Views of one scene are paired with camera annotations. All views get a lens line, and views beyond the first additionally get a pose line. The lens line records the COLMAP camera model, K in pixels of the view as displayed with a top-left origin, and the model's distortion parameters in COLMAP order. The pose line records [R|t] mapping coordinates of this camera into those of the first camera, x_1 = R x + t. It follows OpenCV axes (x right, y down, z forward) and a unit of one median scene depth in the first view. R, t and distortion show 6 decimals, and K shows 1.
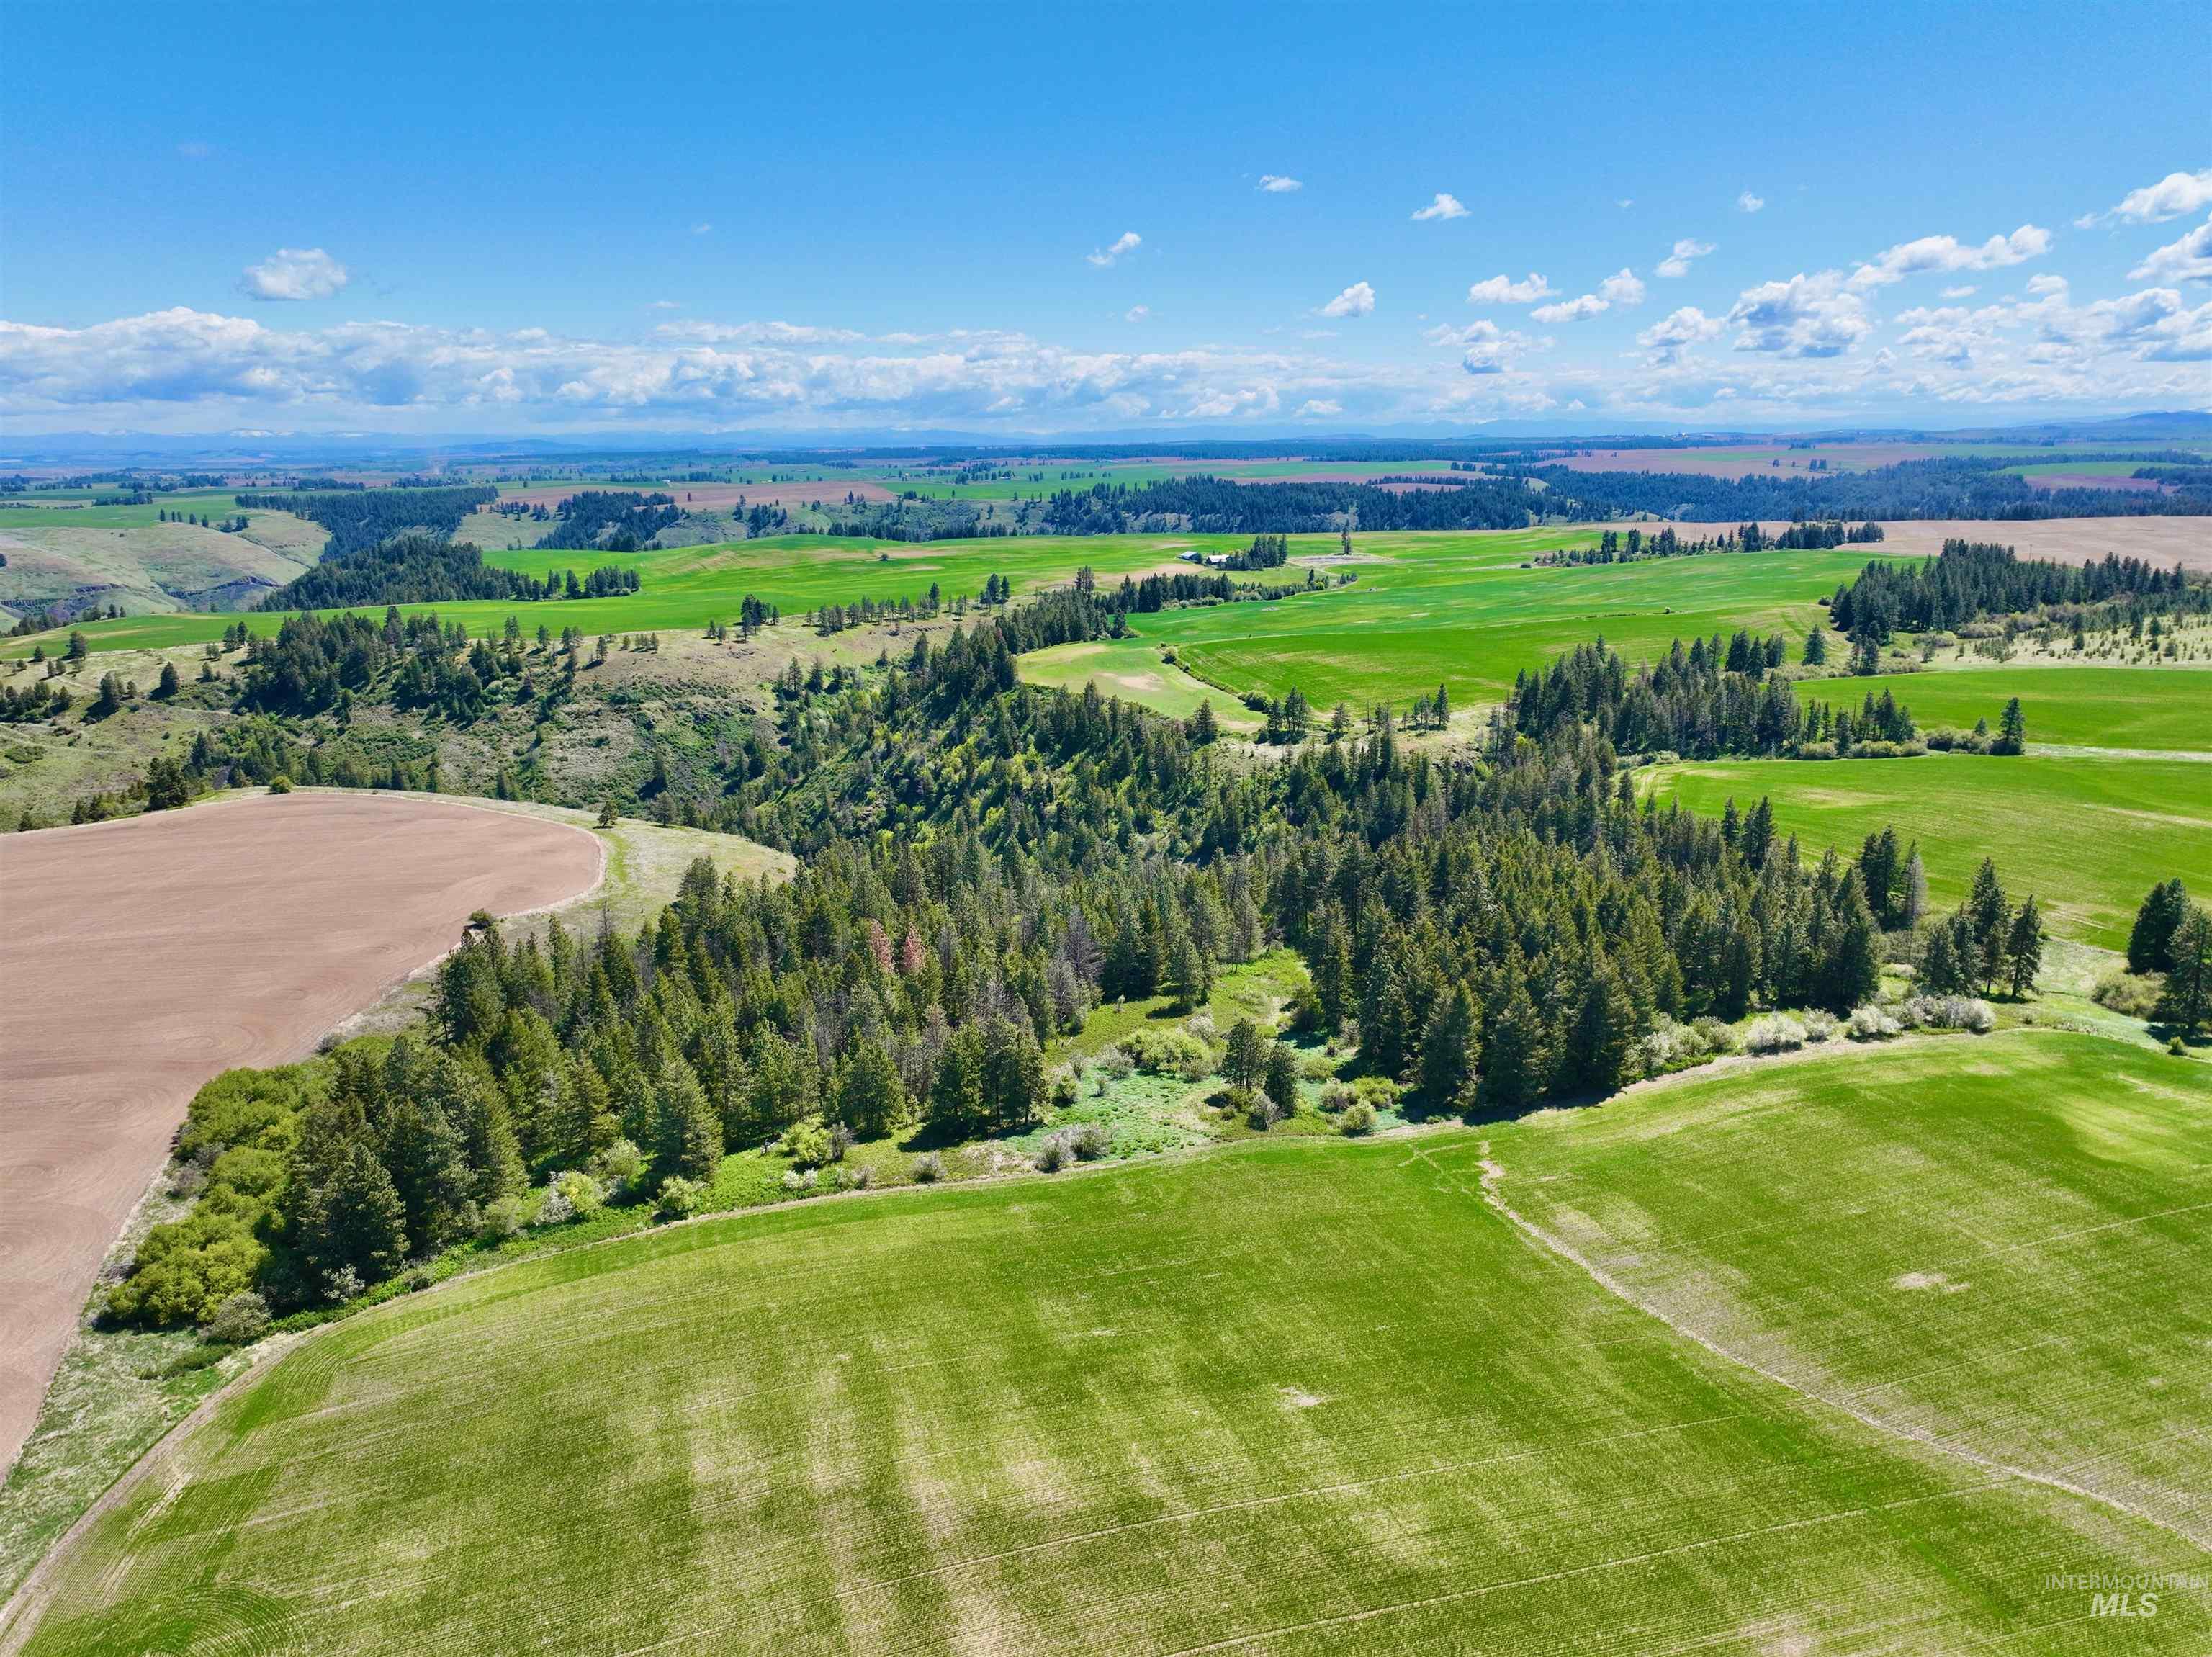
lens RADIAL K [[1555.2, 0, 1104.9], [0, 1555.2, 833.2], [0, 0, 1]] dist [-0.004370, 0.021190]
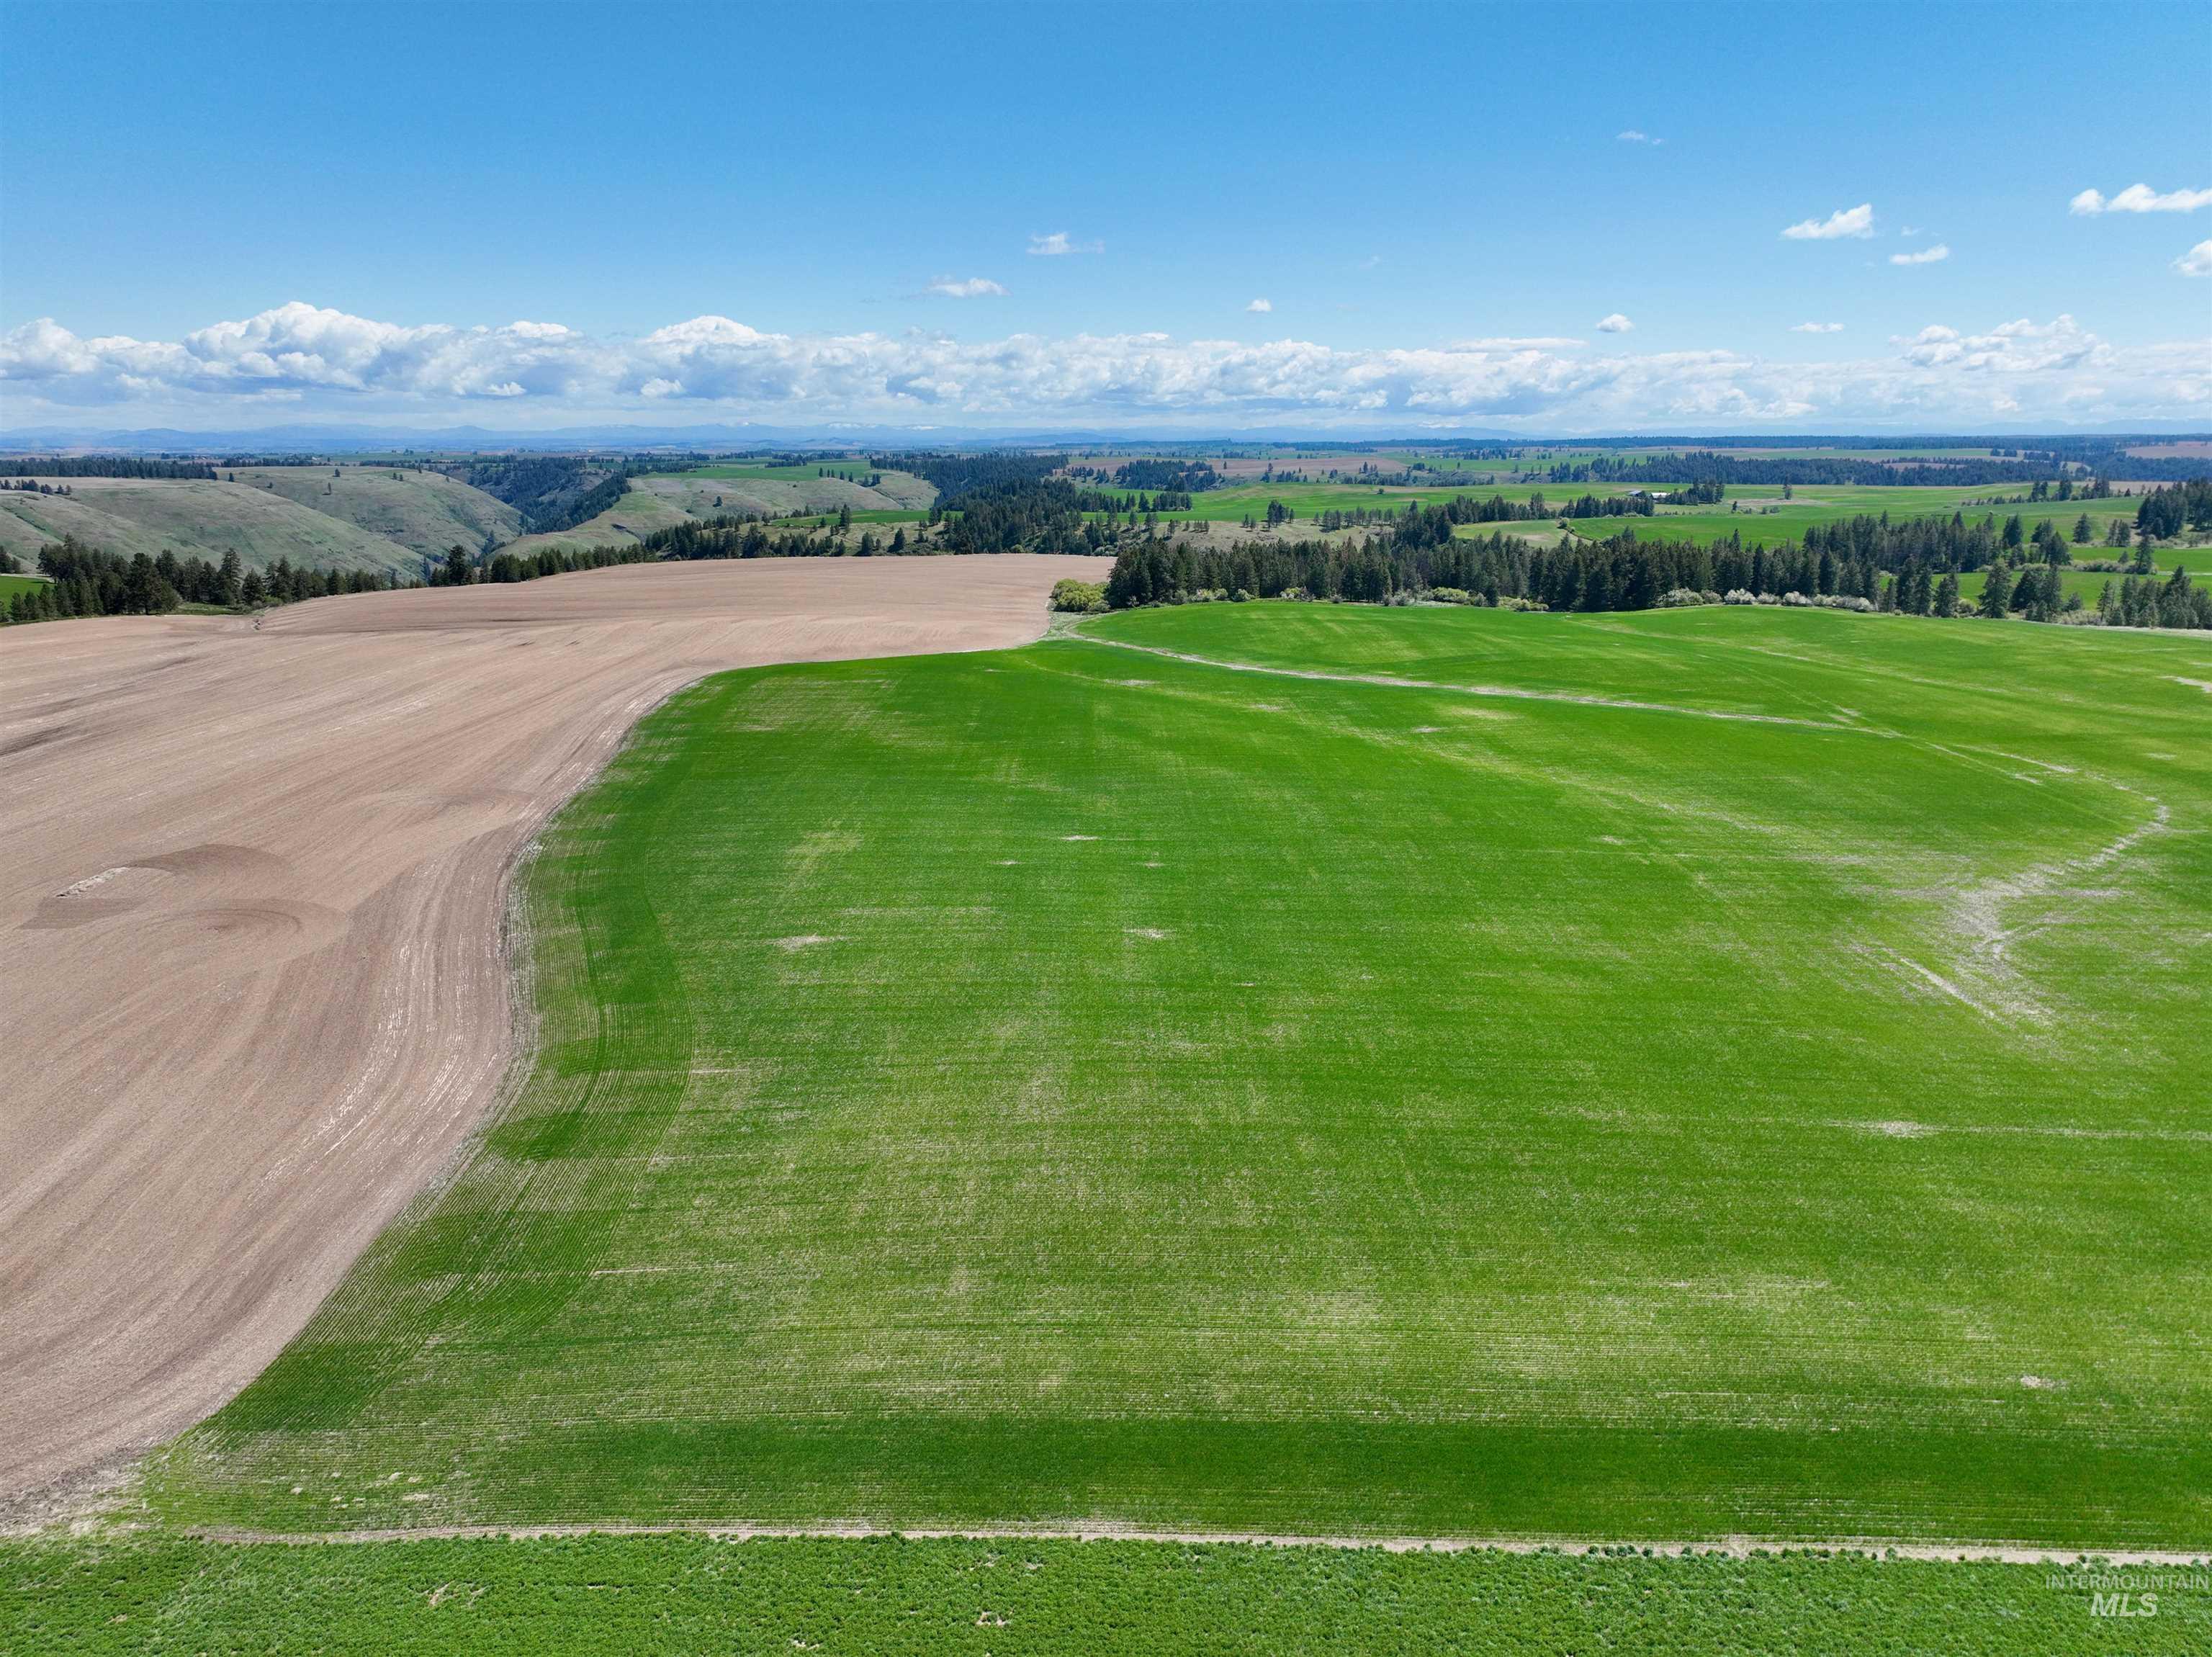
lens RADIAL K [[1555.2, 0, 1104.9], [0, 1555.2, 833.2], [0, 0, 1]] dist [-0.004370, 0.021190]
pose [[0.947392, 0.087563, -0.307867, 0.105403], [-0.087168, 0.996080, 0.015064, 0.179933], [0.307979, 0.012565, 0.951310, -0.472158]]
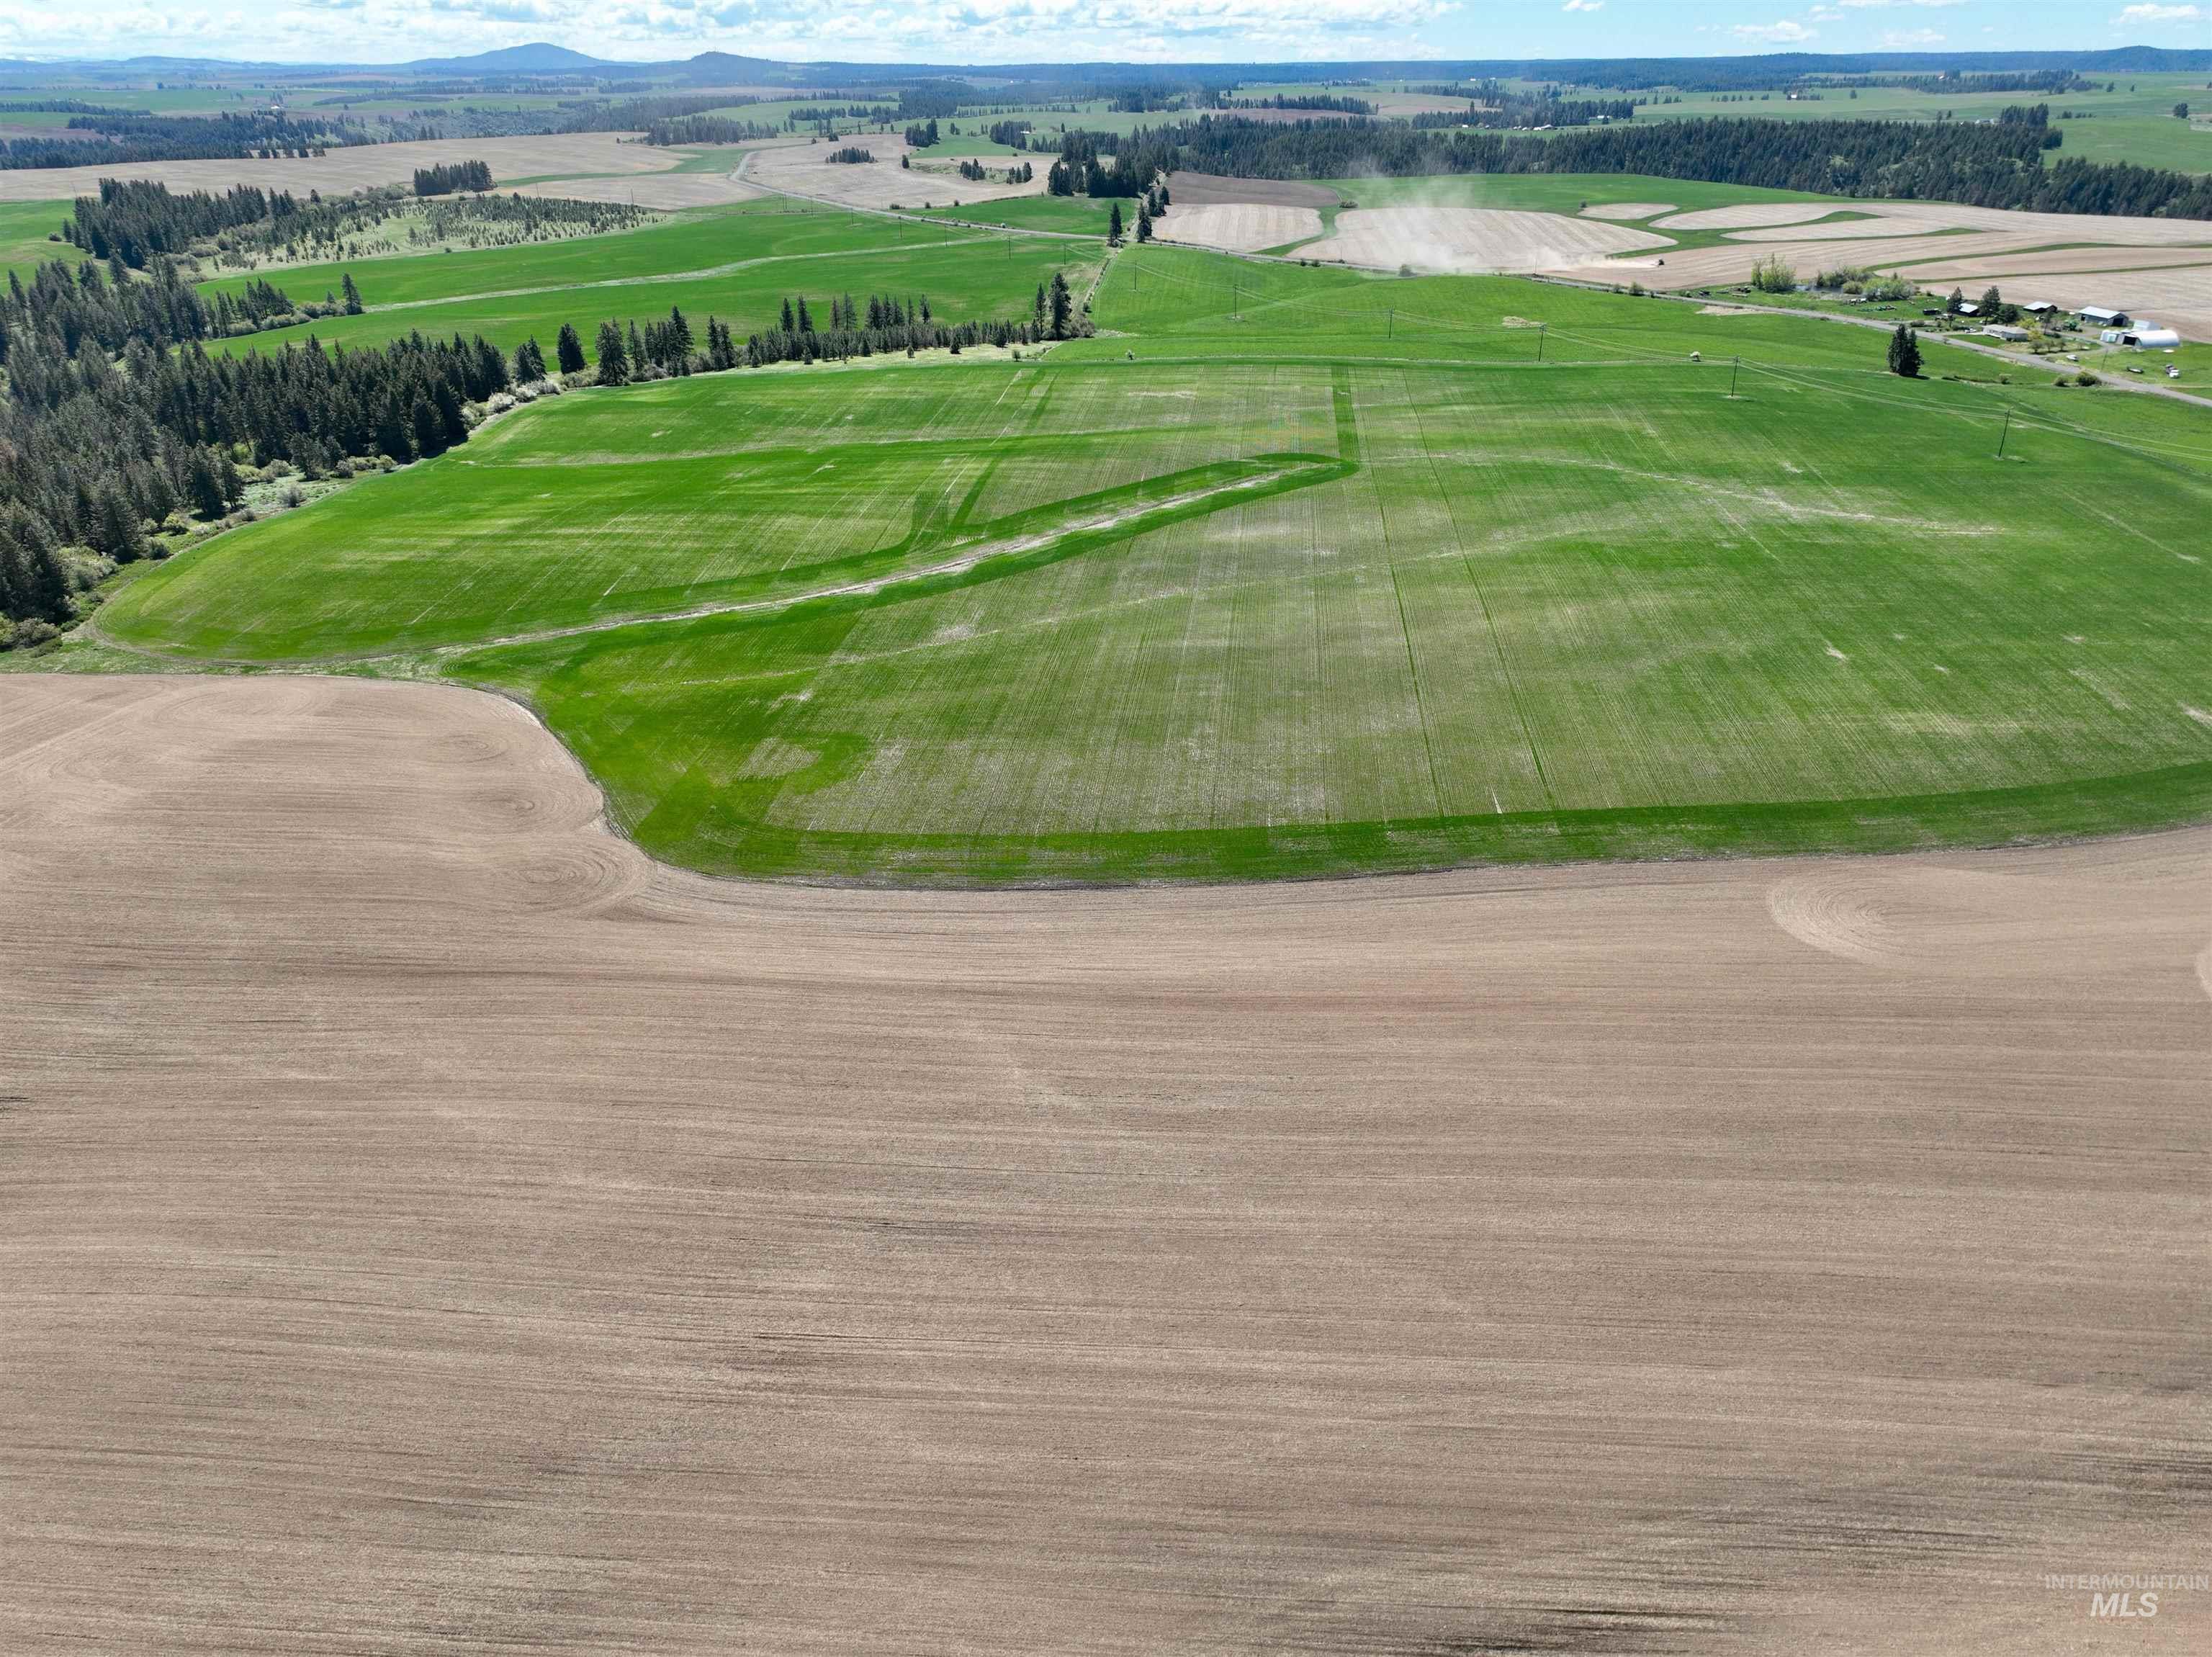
lens RADIAL K [[1558.7, 0, 1106.0], [0, 1558.7, 828.5], [0, 0, 1]] dist [-0.010529, 0.030428]
pose [[0.397668, -0.393256, 0.828981, -0.409868], [0.226972, 0.917575, 0.326403, 0.056061], [-0.889013, 0.058355, 0.454149, -0.205399]]
